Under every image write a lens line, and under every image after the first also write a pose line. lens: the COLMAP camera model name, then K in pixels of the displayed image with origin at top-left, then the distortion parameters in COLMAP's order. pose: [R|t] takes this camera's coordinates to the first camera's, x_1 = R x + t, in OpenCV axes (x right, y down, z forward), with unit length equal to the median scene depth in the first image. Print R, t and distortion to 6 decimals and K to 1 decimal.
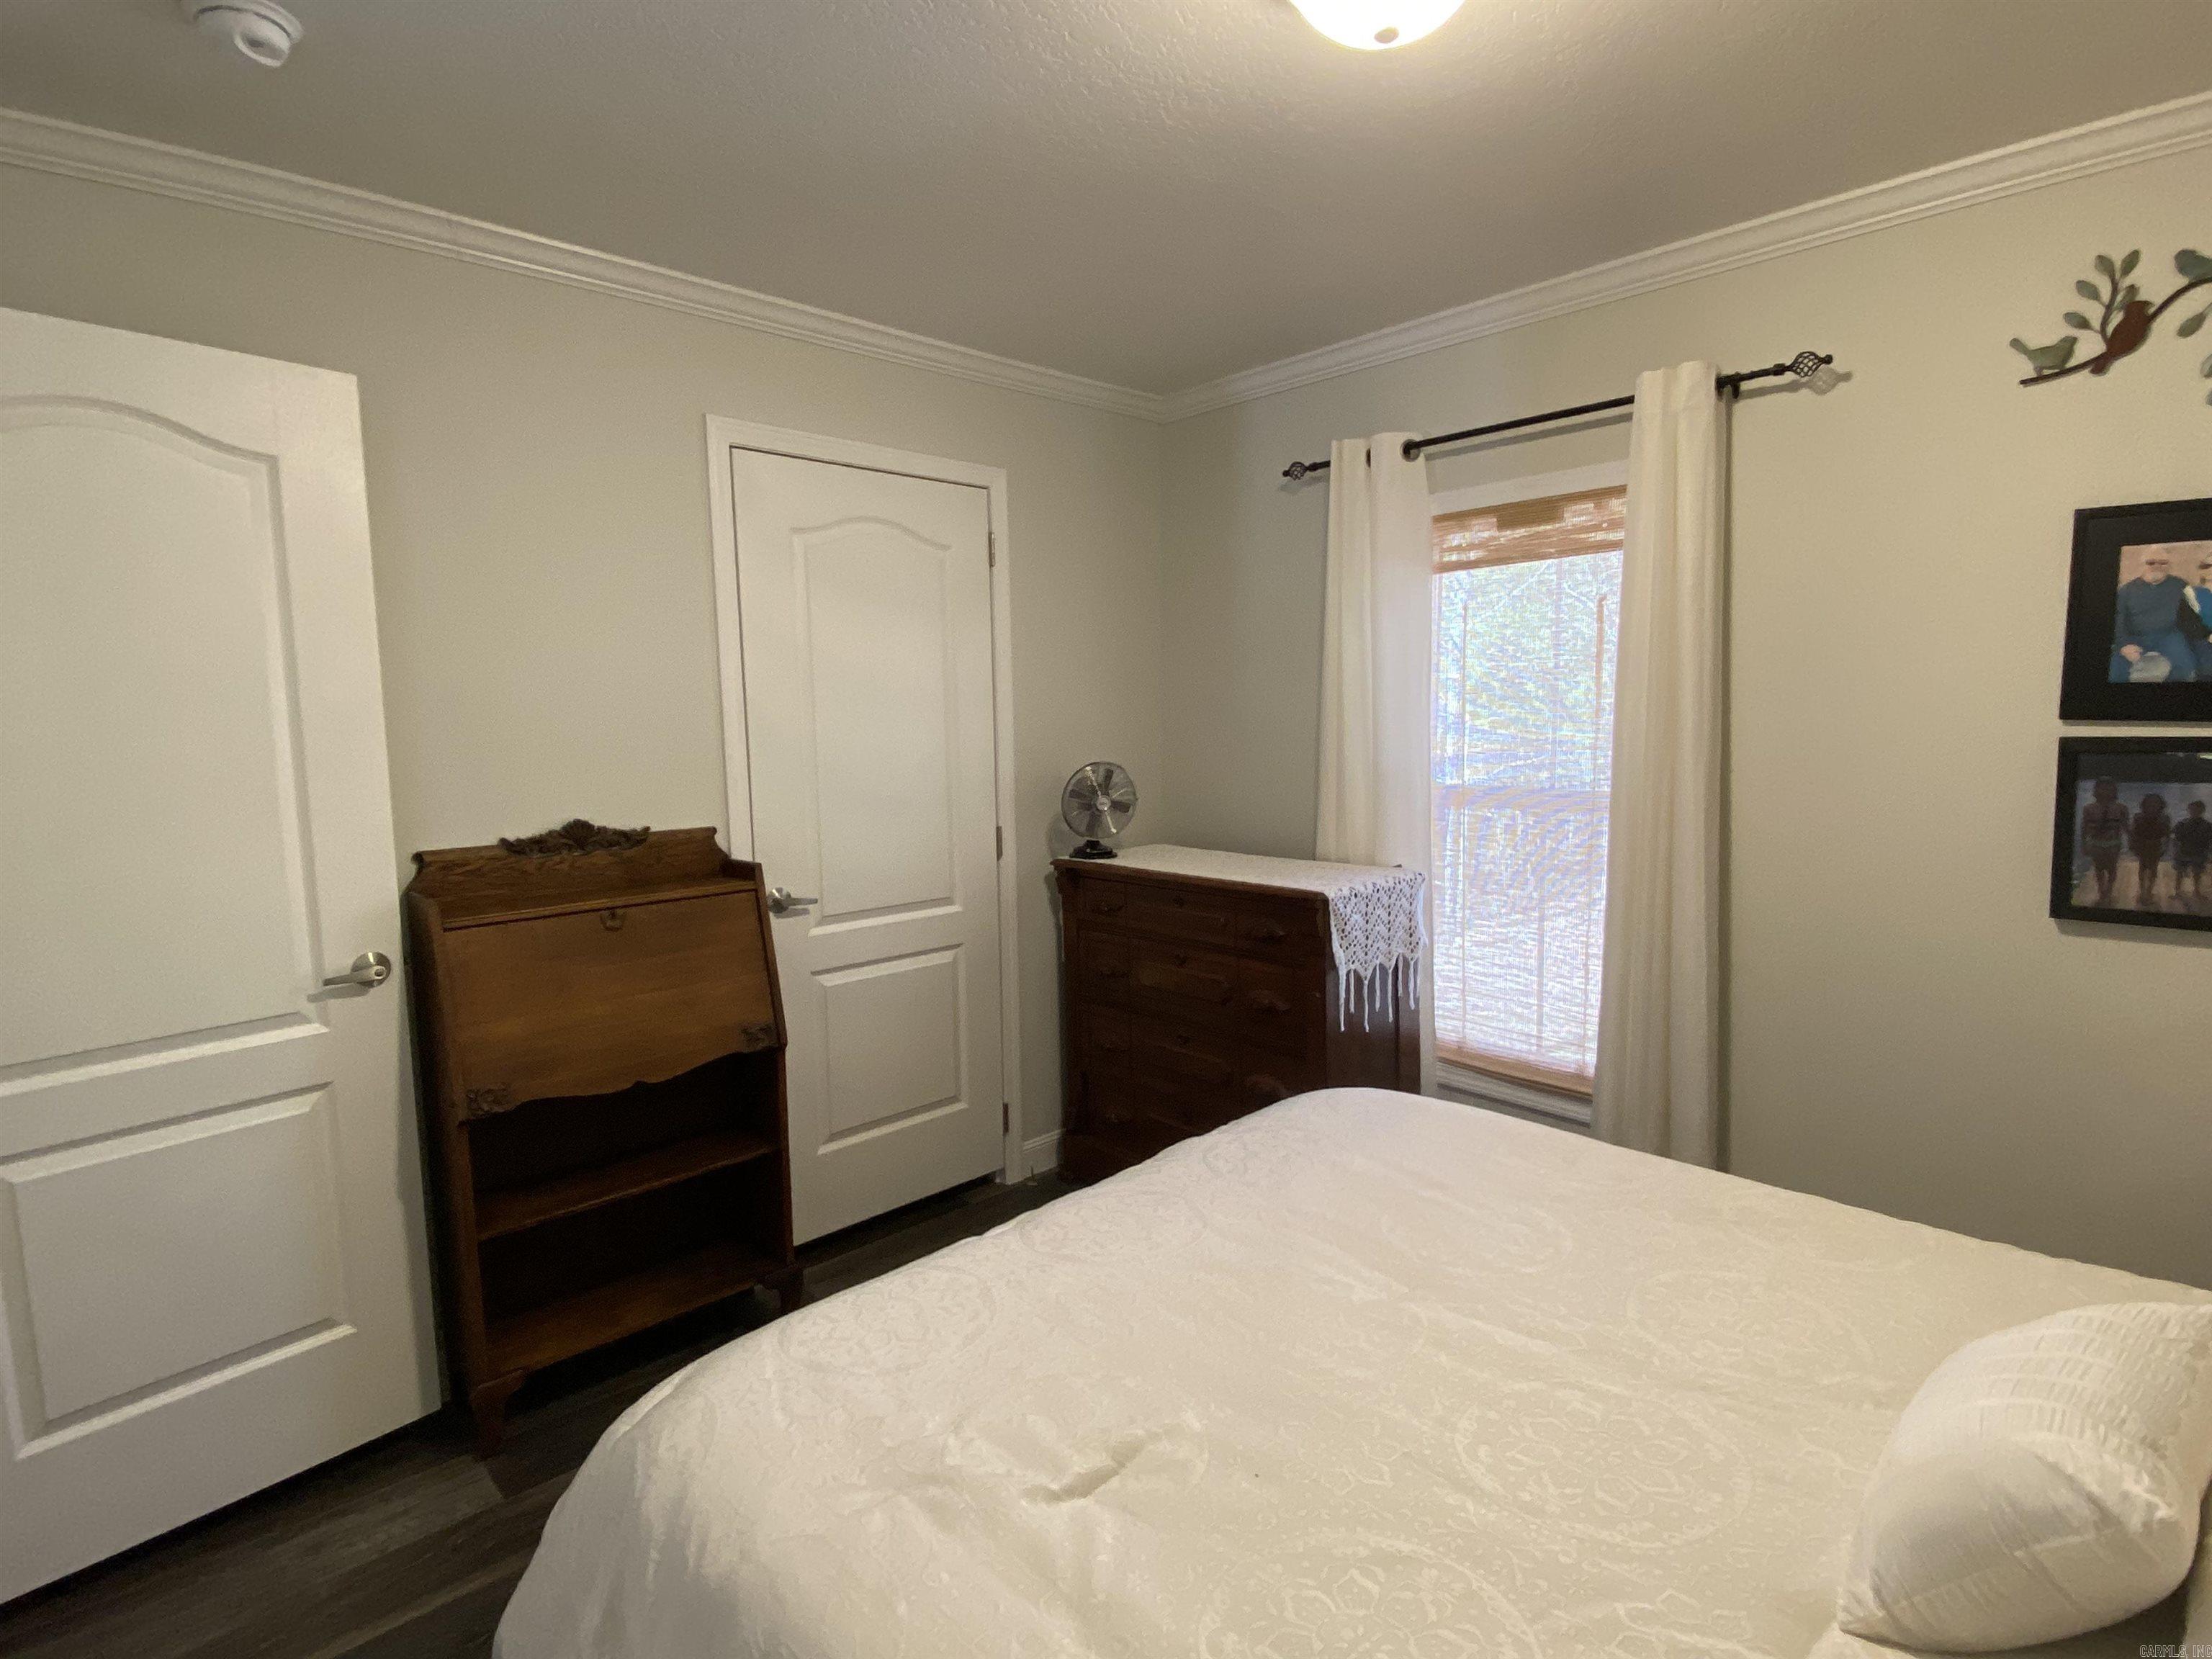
lens RADIAL K [[1116.1, 0, 1104.1], [0, 1116.1, 839.8], [0, 0, 1]] dist [0.051190, -0.042860]
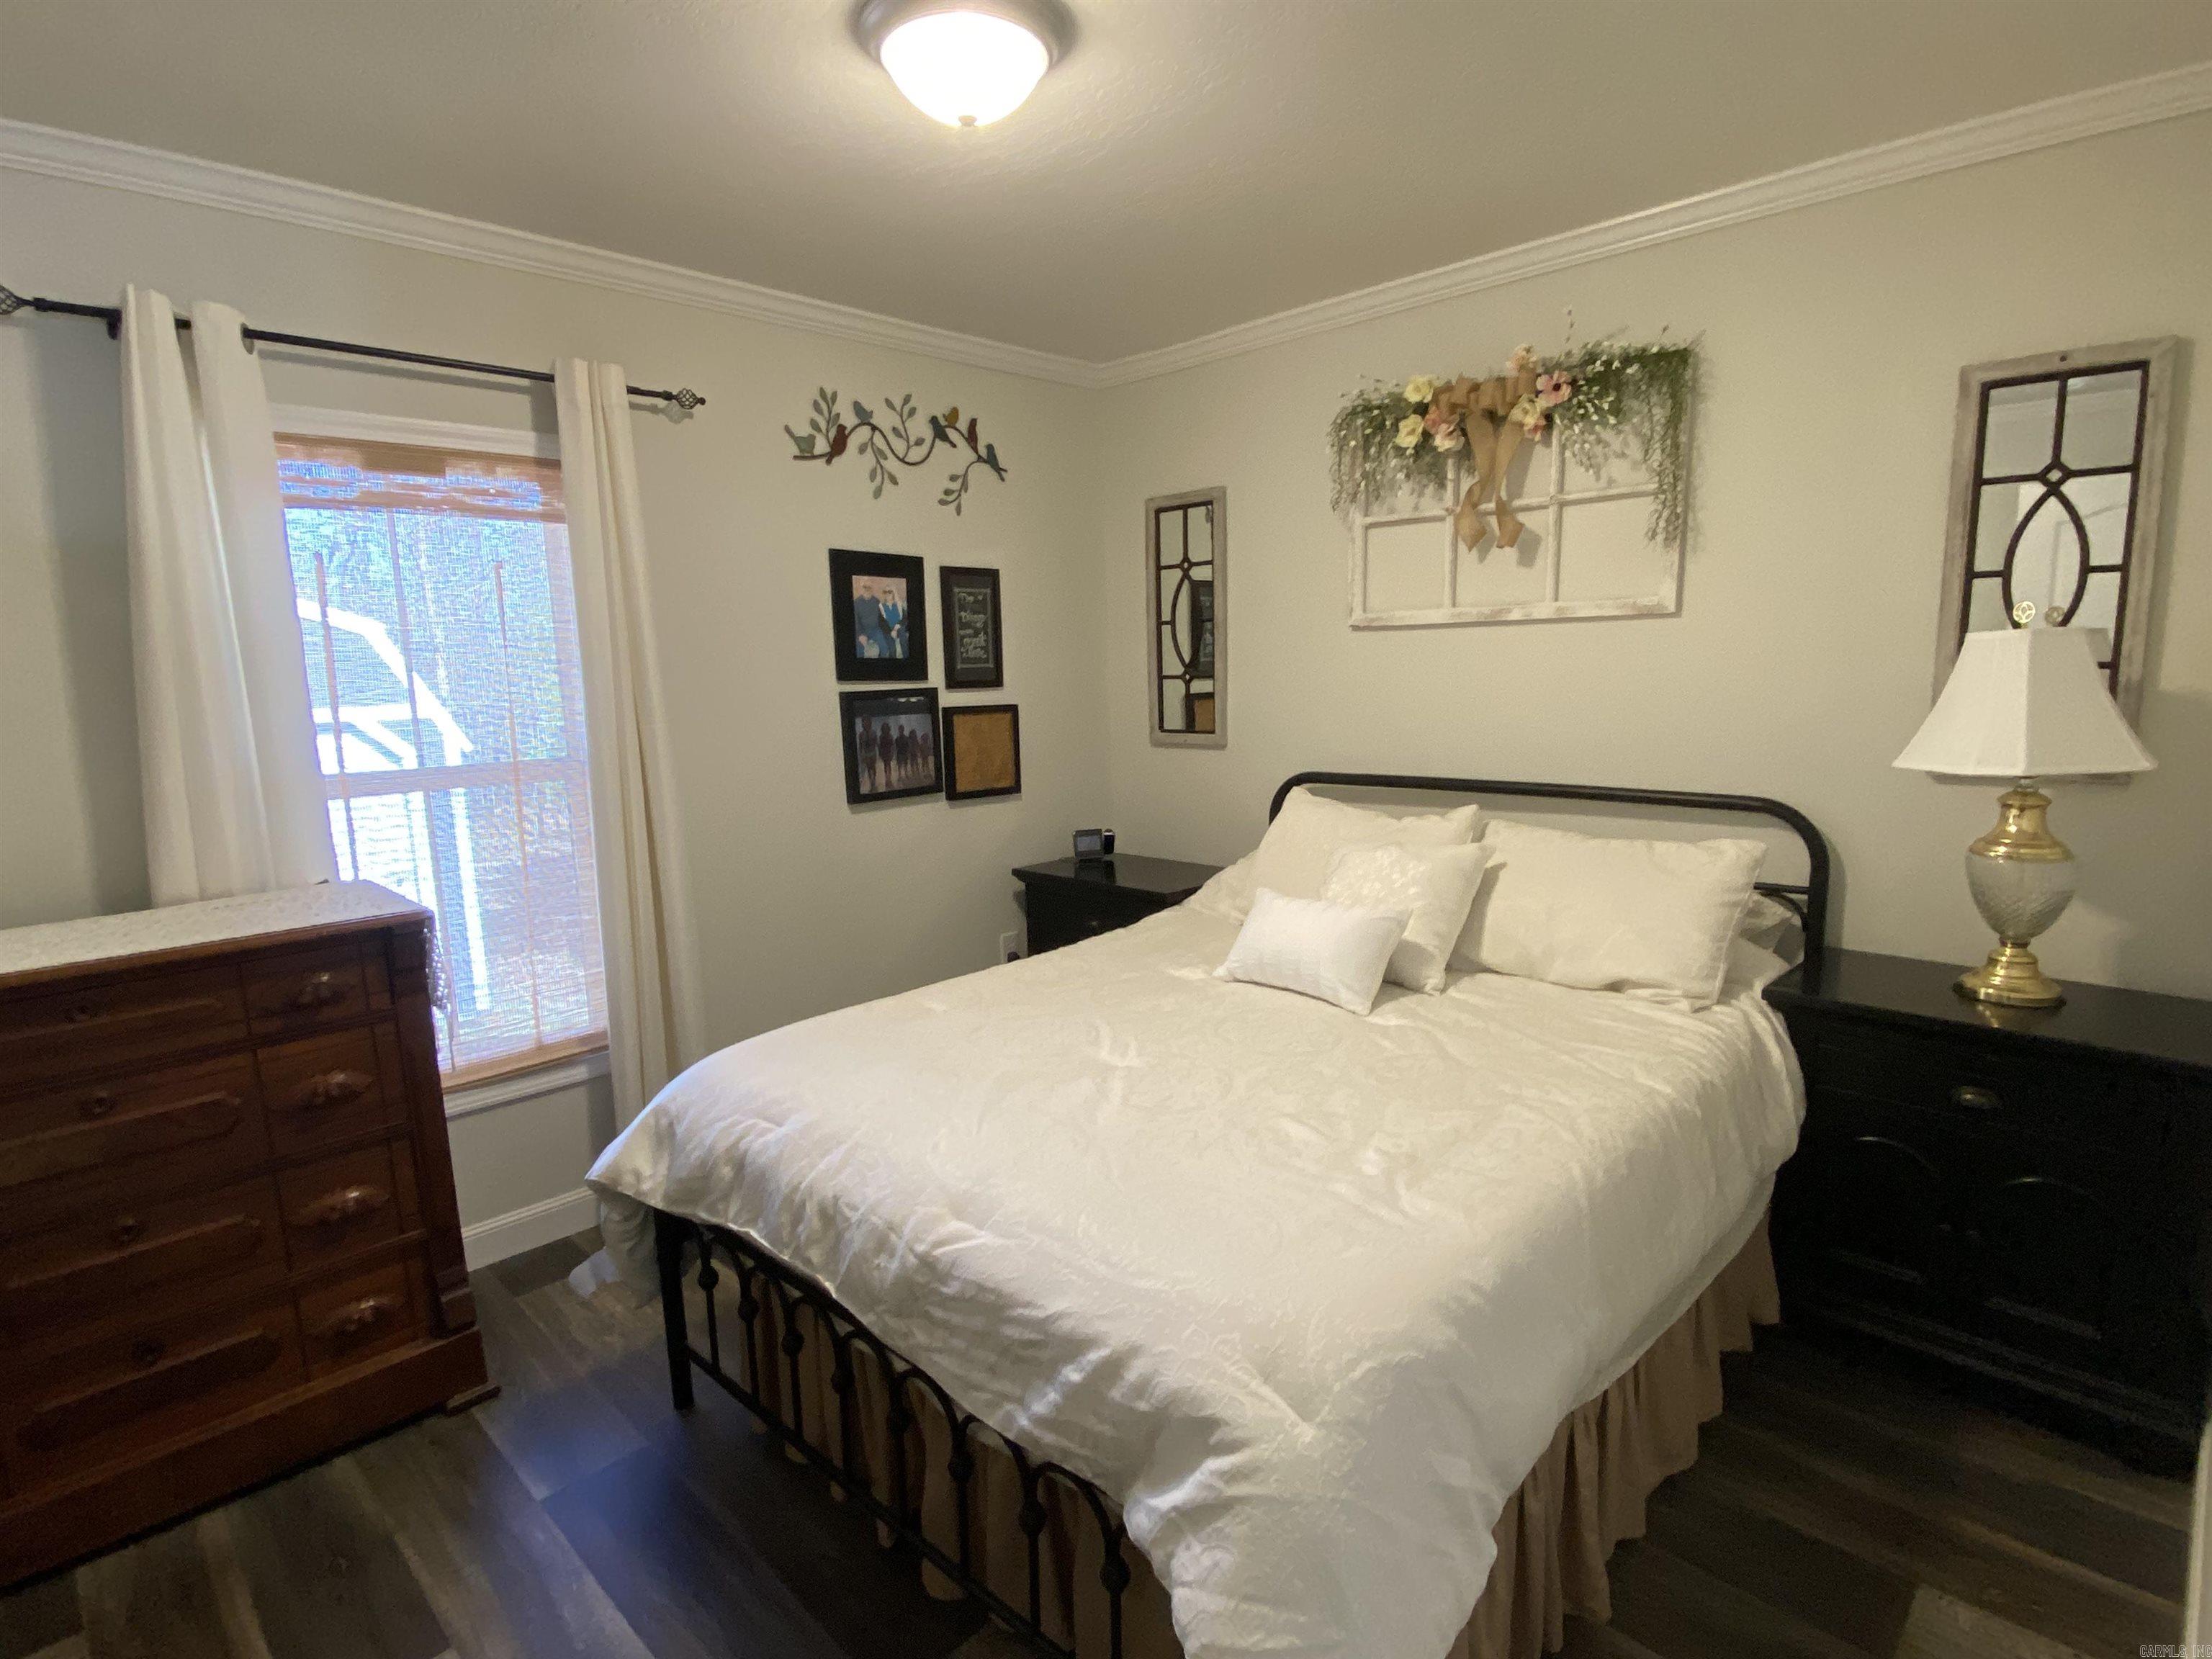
lens RADIAL K [[1116.1, 0, 1104.1], [0, 1116.1, 839.8], [0, 0, 1]] dist [0.051190, -0.042860]
pose [[-0.033984, -0.144191, 0.988966, -0.788818], [0.135994, 0.979667, 0.147509, -0.070837], [-0.990127, 0.139507, -0.013684, 0.701453]]
